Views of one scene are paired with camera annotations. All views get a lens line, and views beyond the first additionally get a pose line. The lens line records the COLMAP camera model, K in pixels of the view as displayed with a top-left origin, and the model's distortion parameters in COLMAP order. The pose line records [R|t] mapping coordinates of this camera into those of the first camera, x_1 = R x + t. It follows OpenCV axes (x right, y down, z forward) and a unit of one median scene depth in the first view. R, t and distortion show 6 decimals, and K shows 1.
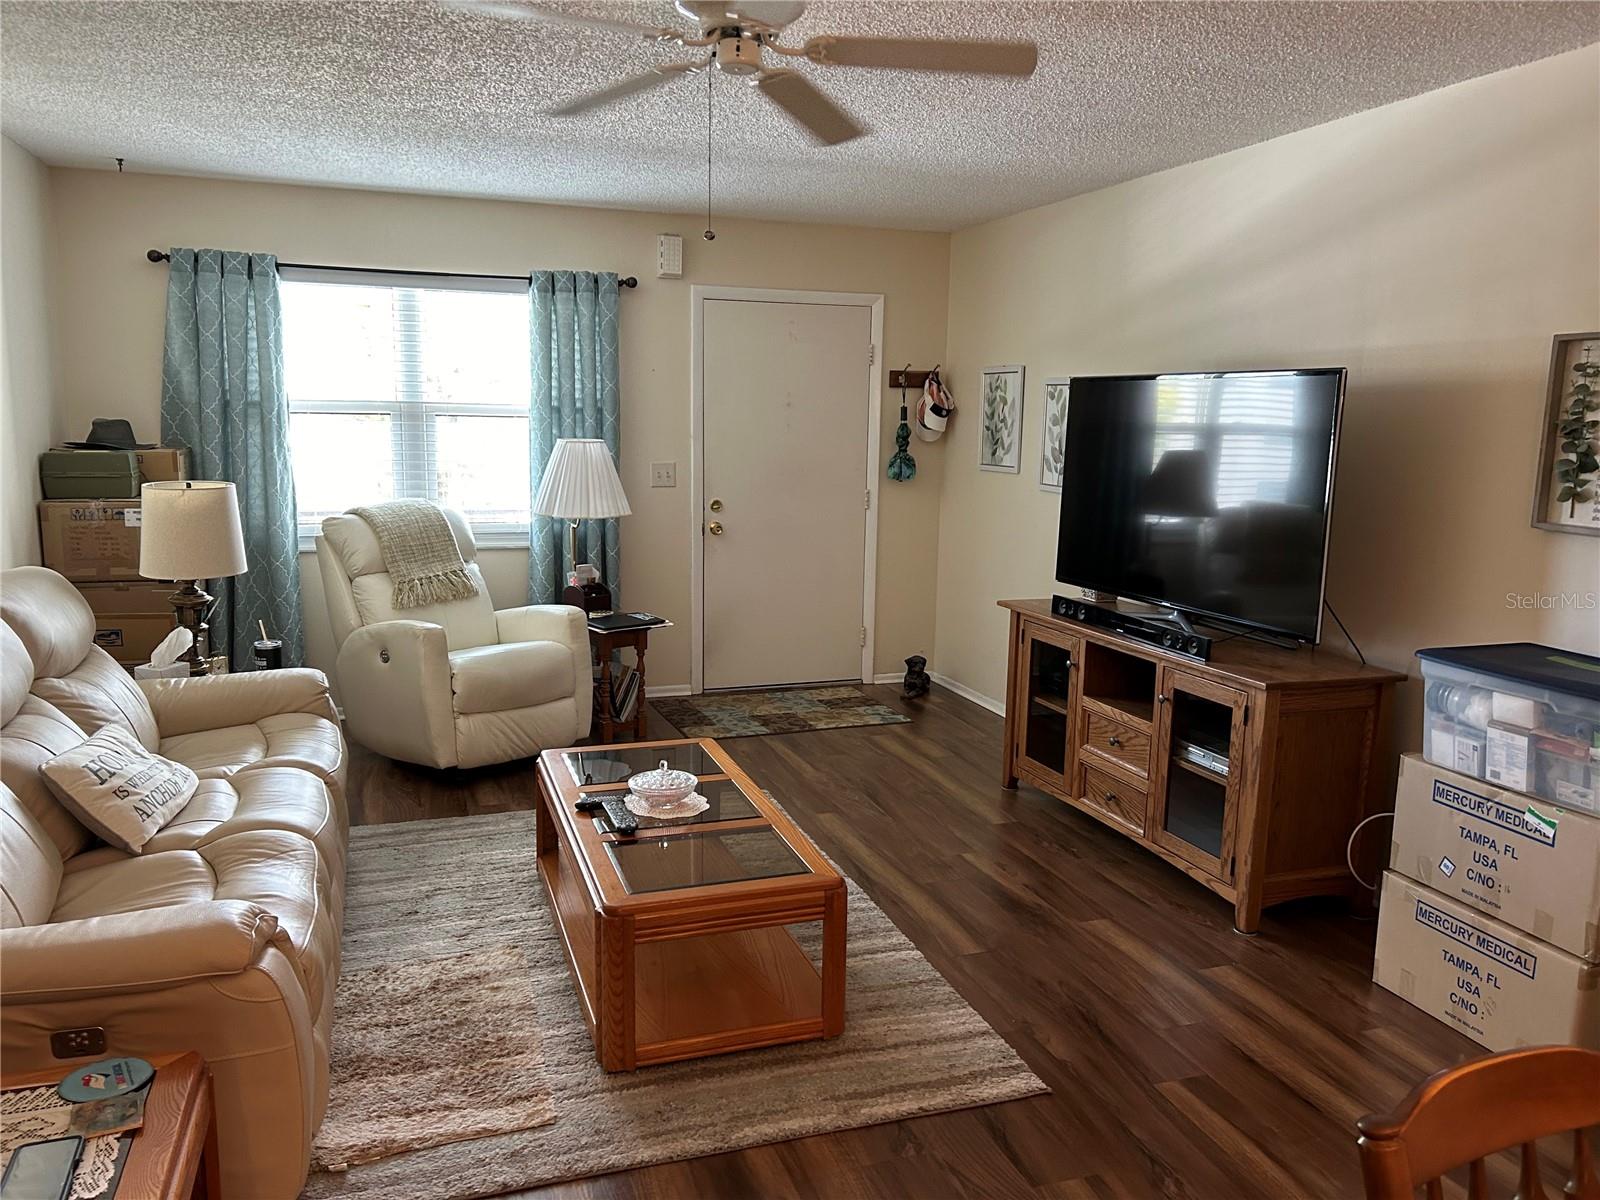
lens RADIAL K [[1194.3, 0, 800.0], [0, 1194.3, 600.0], [0, 0, 1]] dist [0.076975, -0.102482]
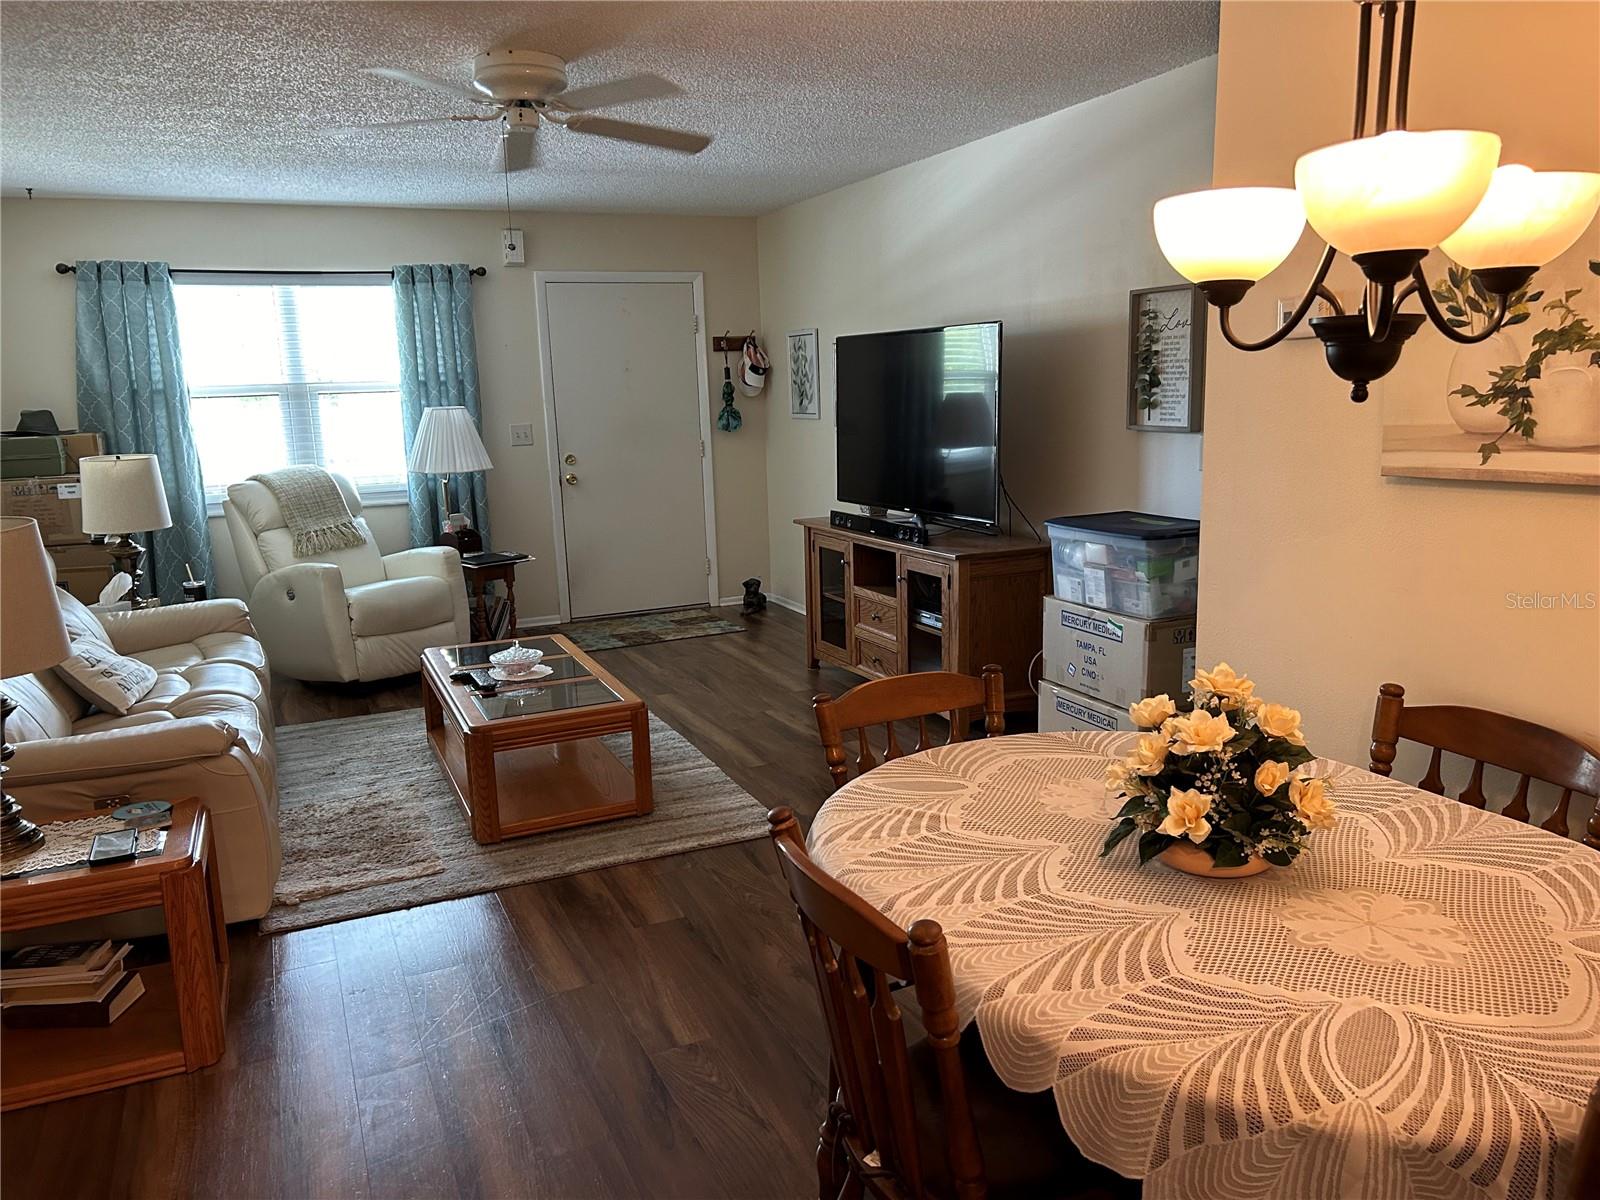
lens RADIAL K [[1202.4, 0, 796.2], [0, 1202.4, 603.2], [0, 0, 1]] dist [0.075344, -0.090936]
pose [[0.995360, -0.064299, 0.071589, 0.083822], [0.062280, 0.997605, 0.030086, 0.058496], [-0.073352, -0.025488, 0.996980, -0.293784]]
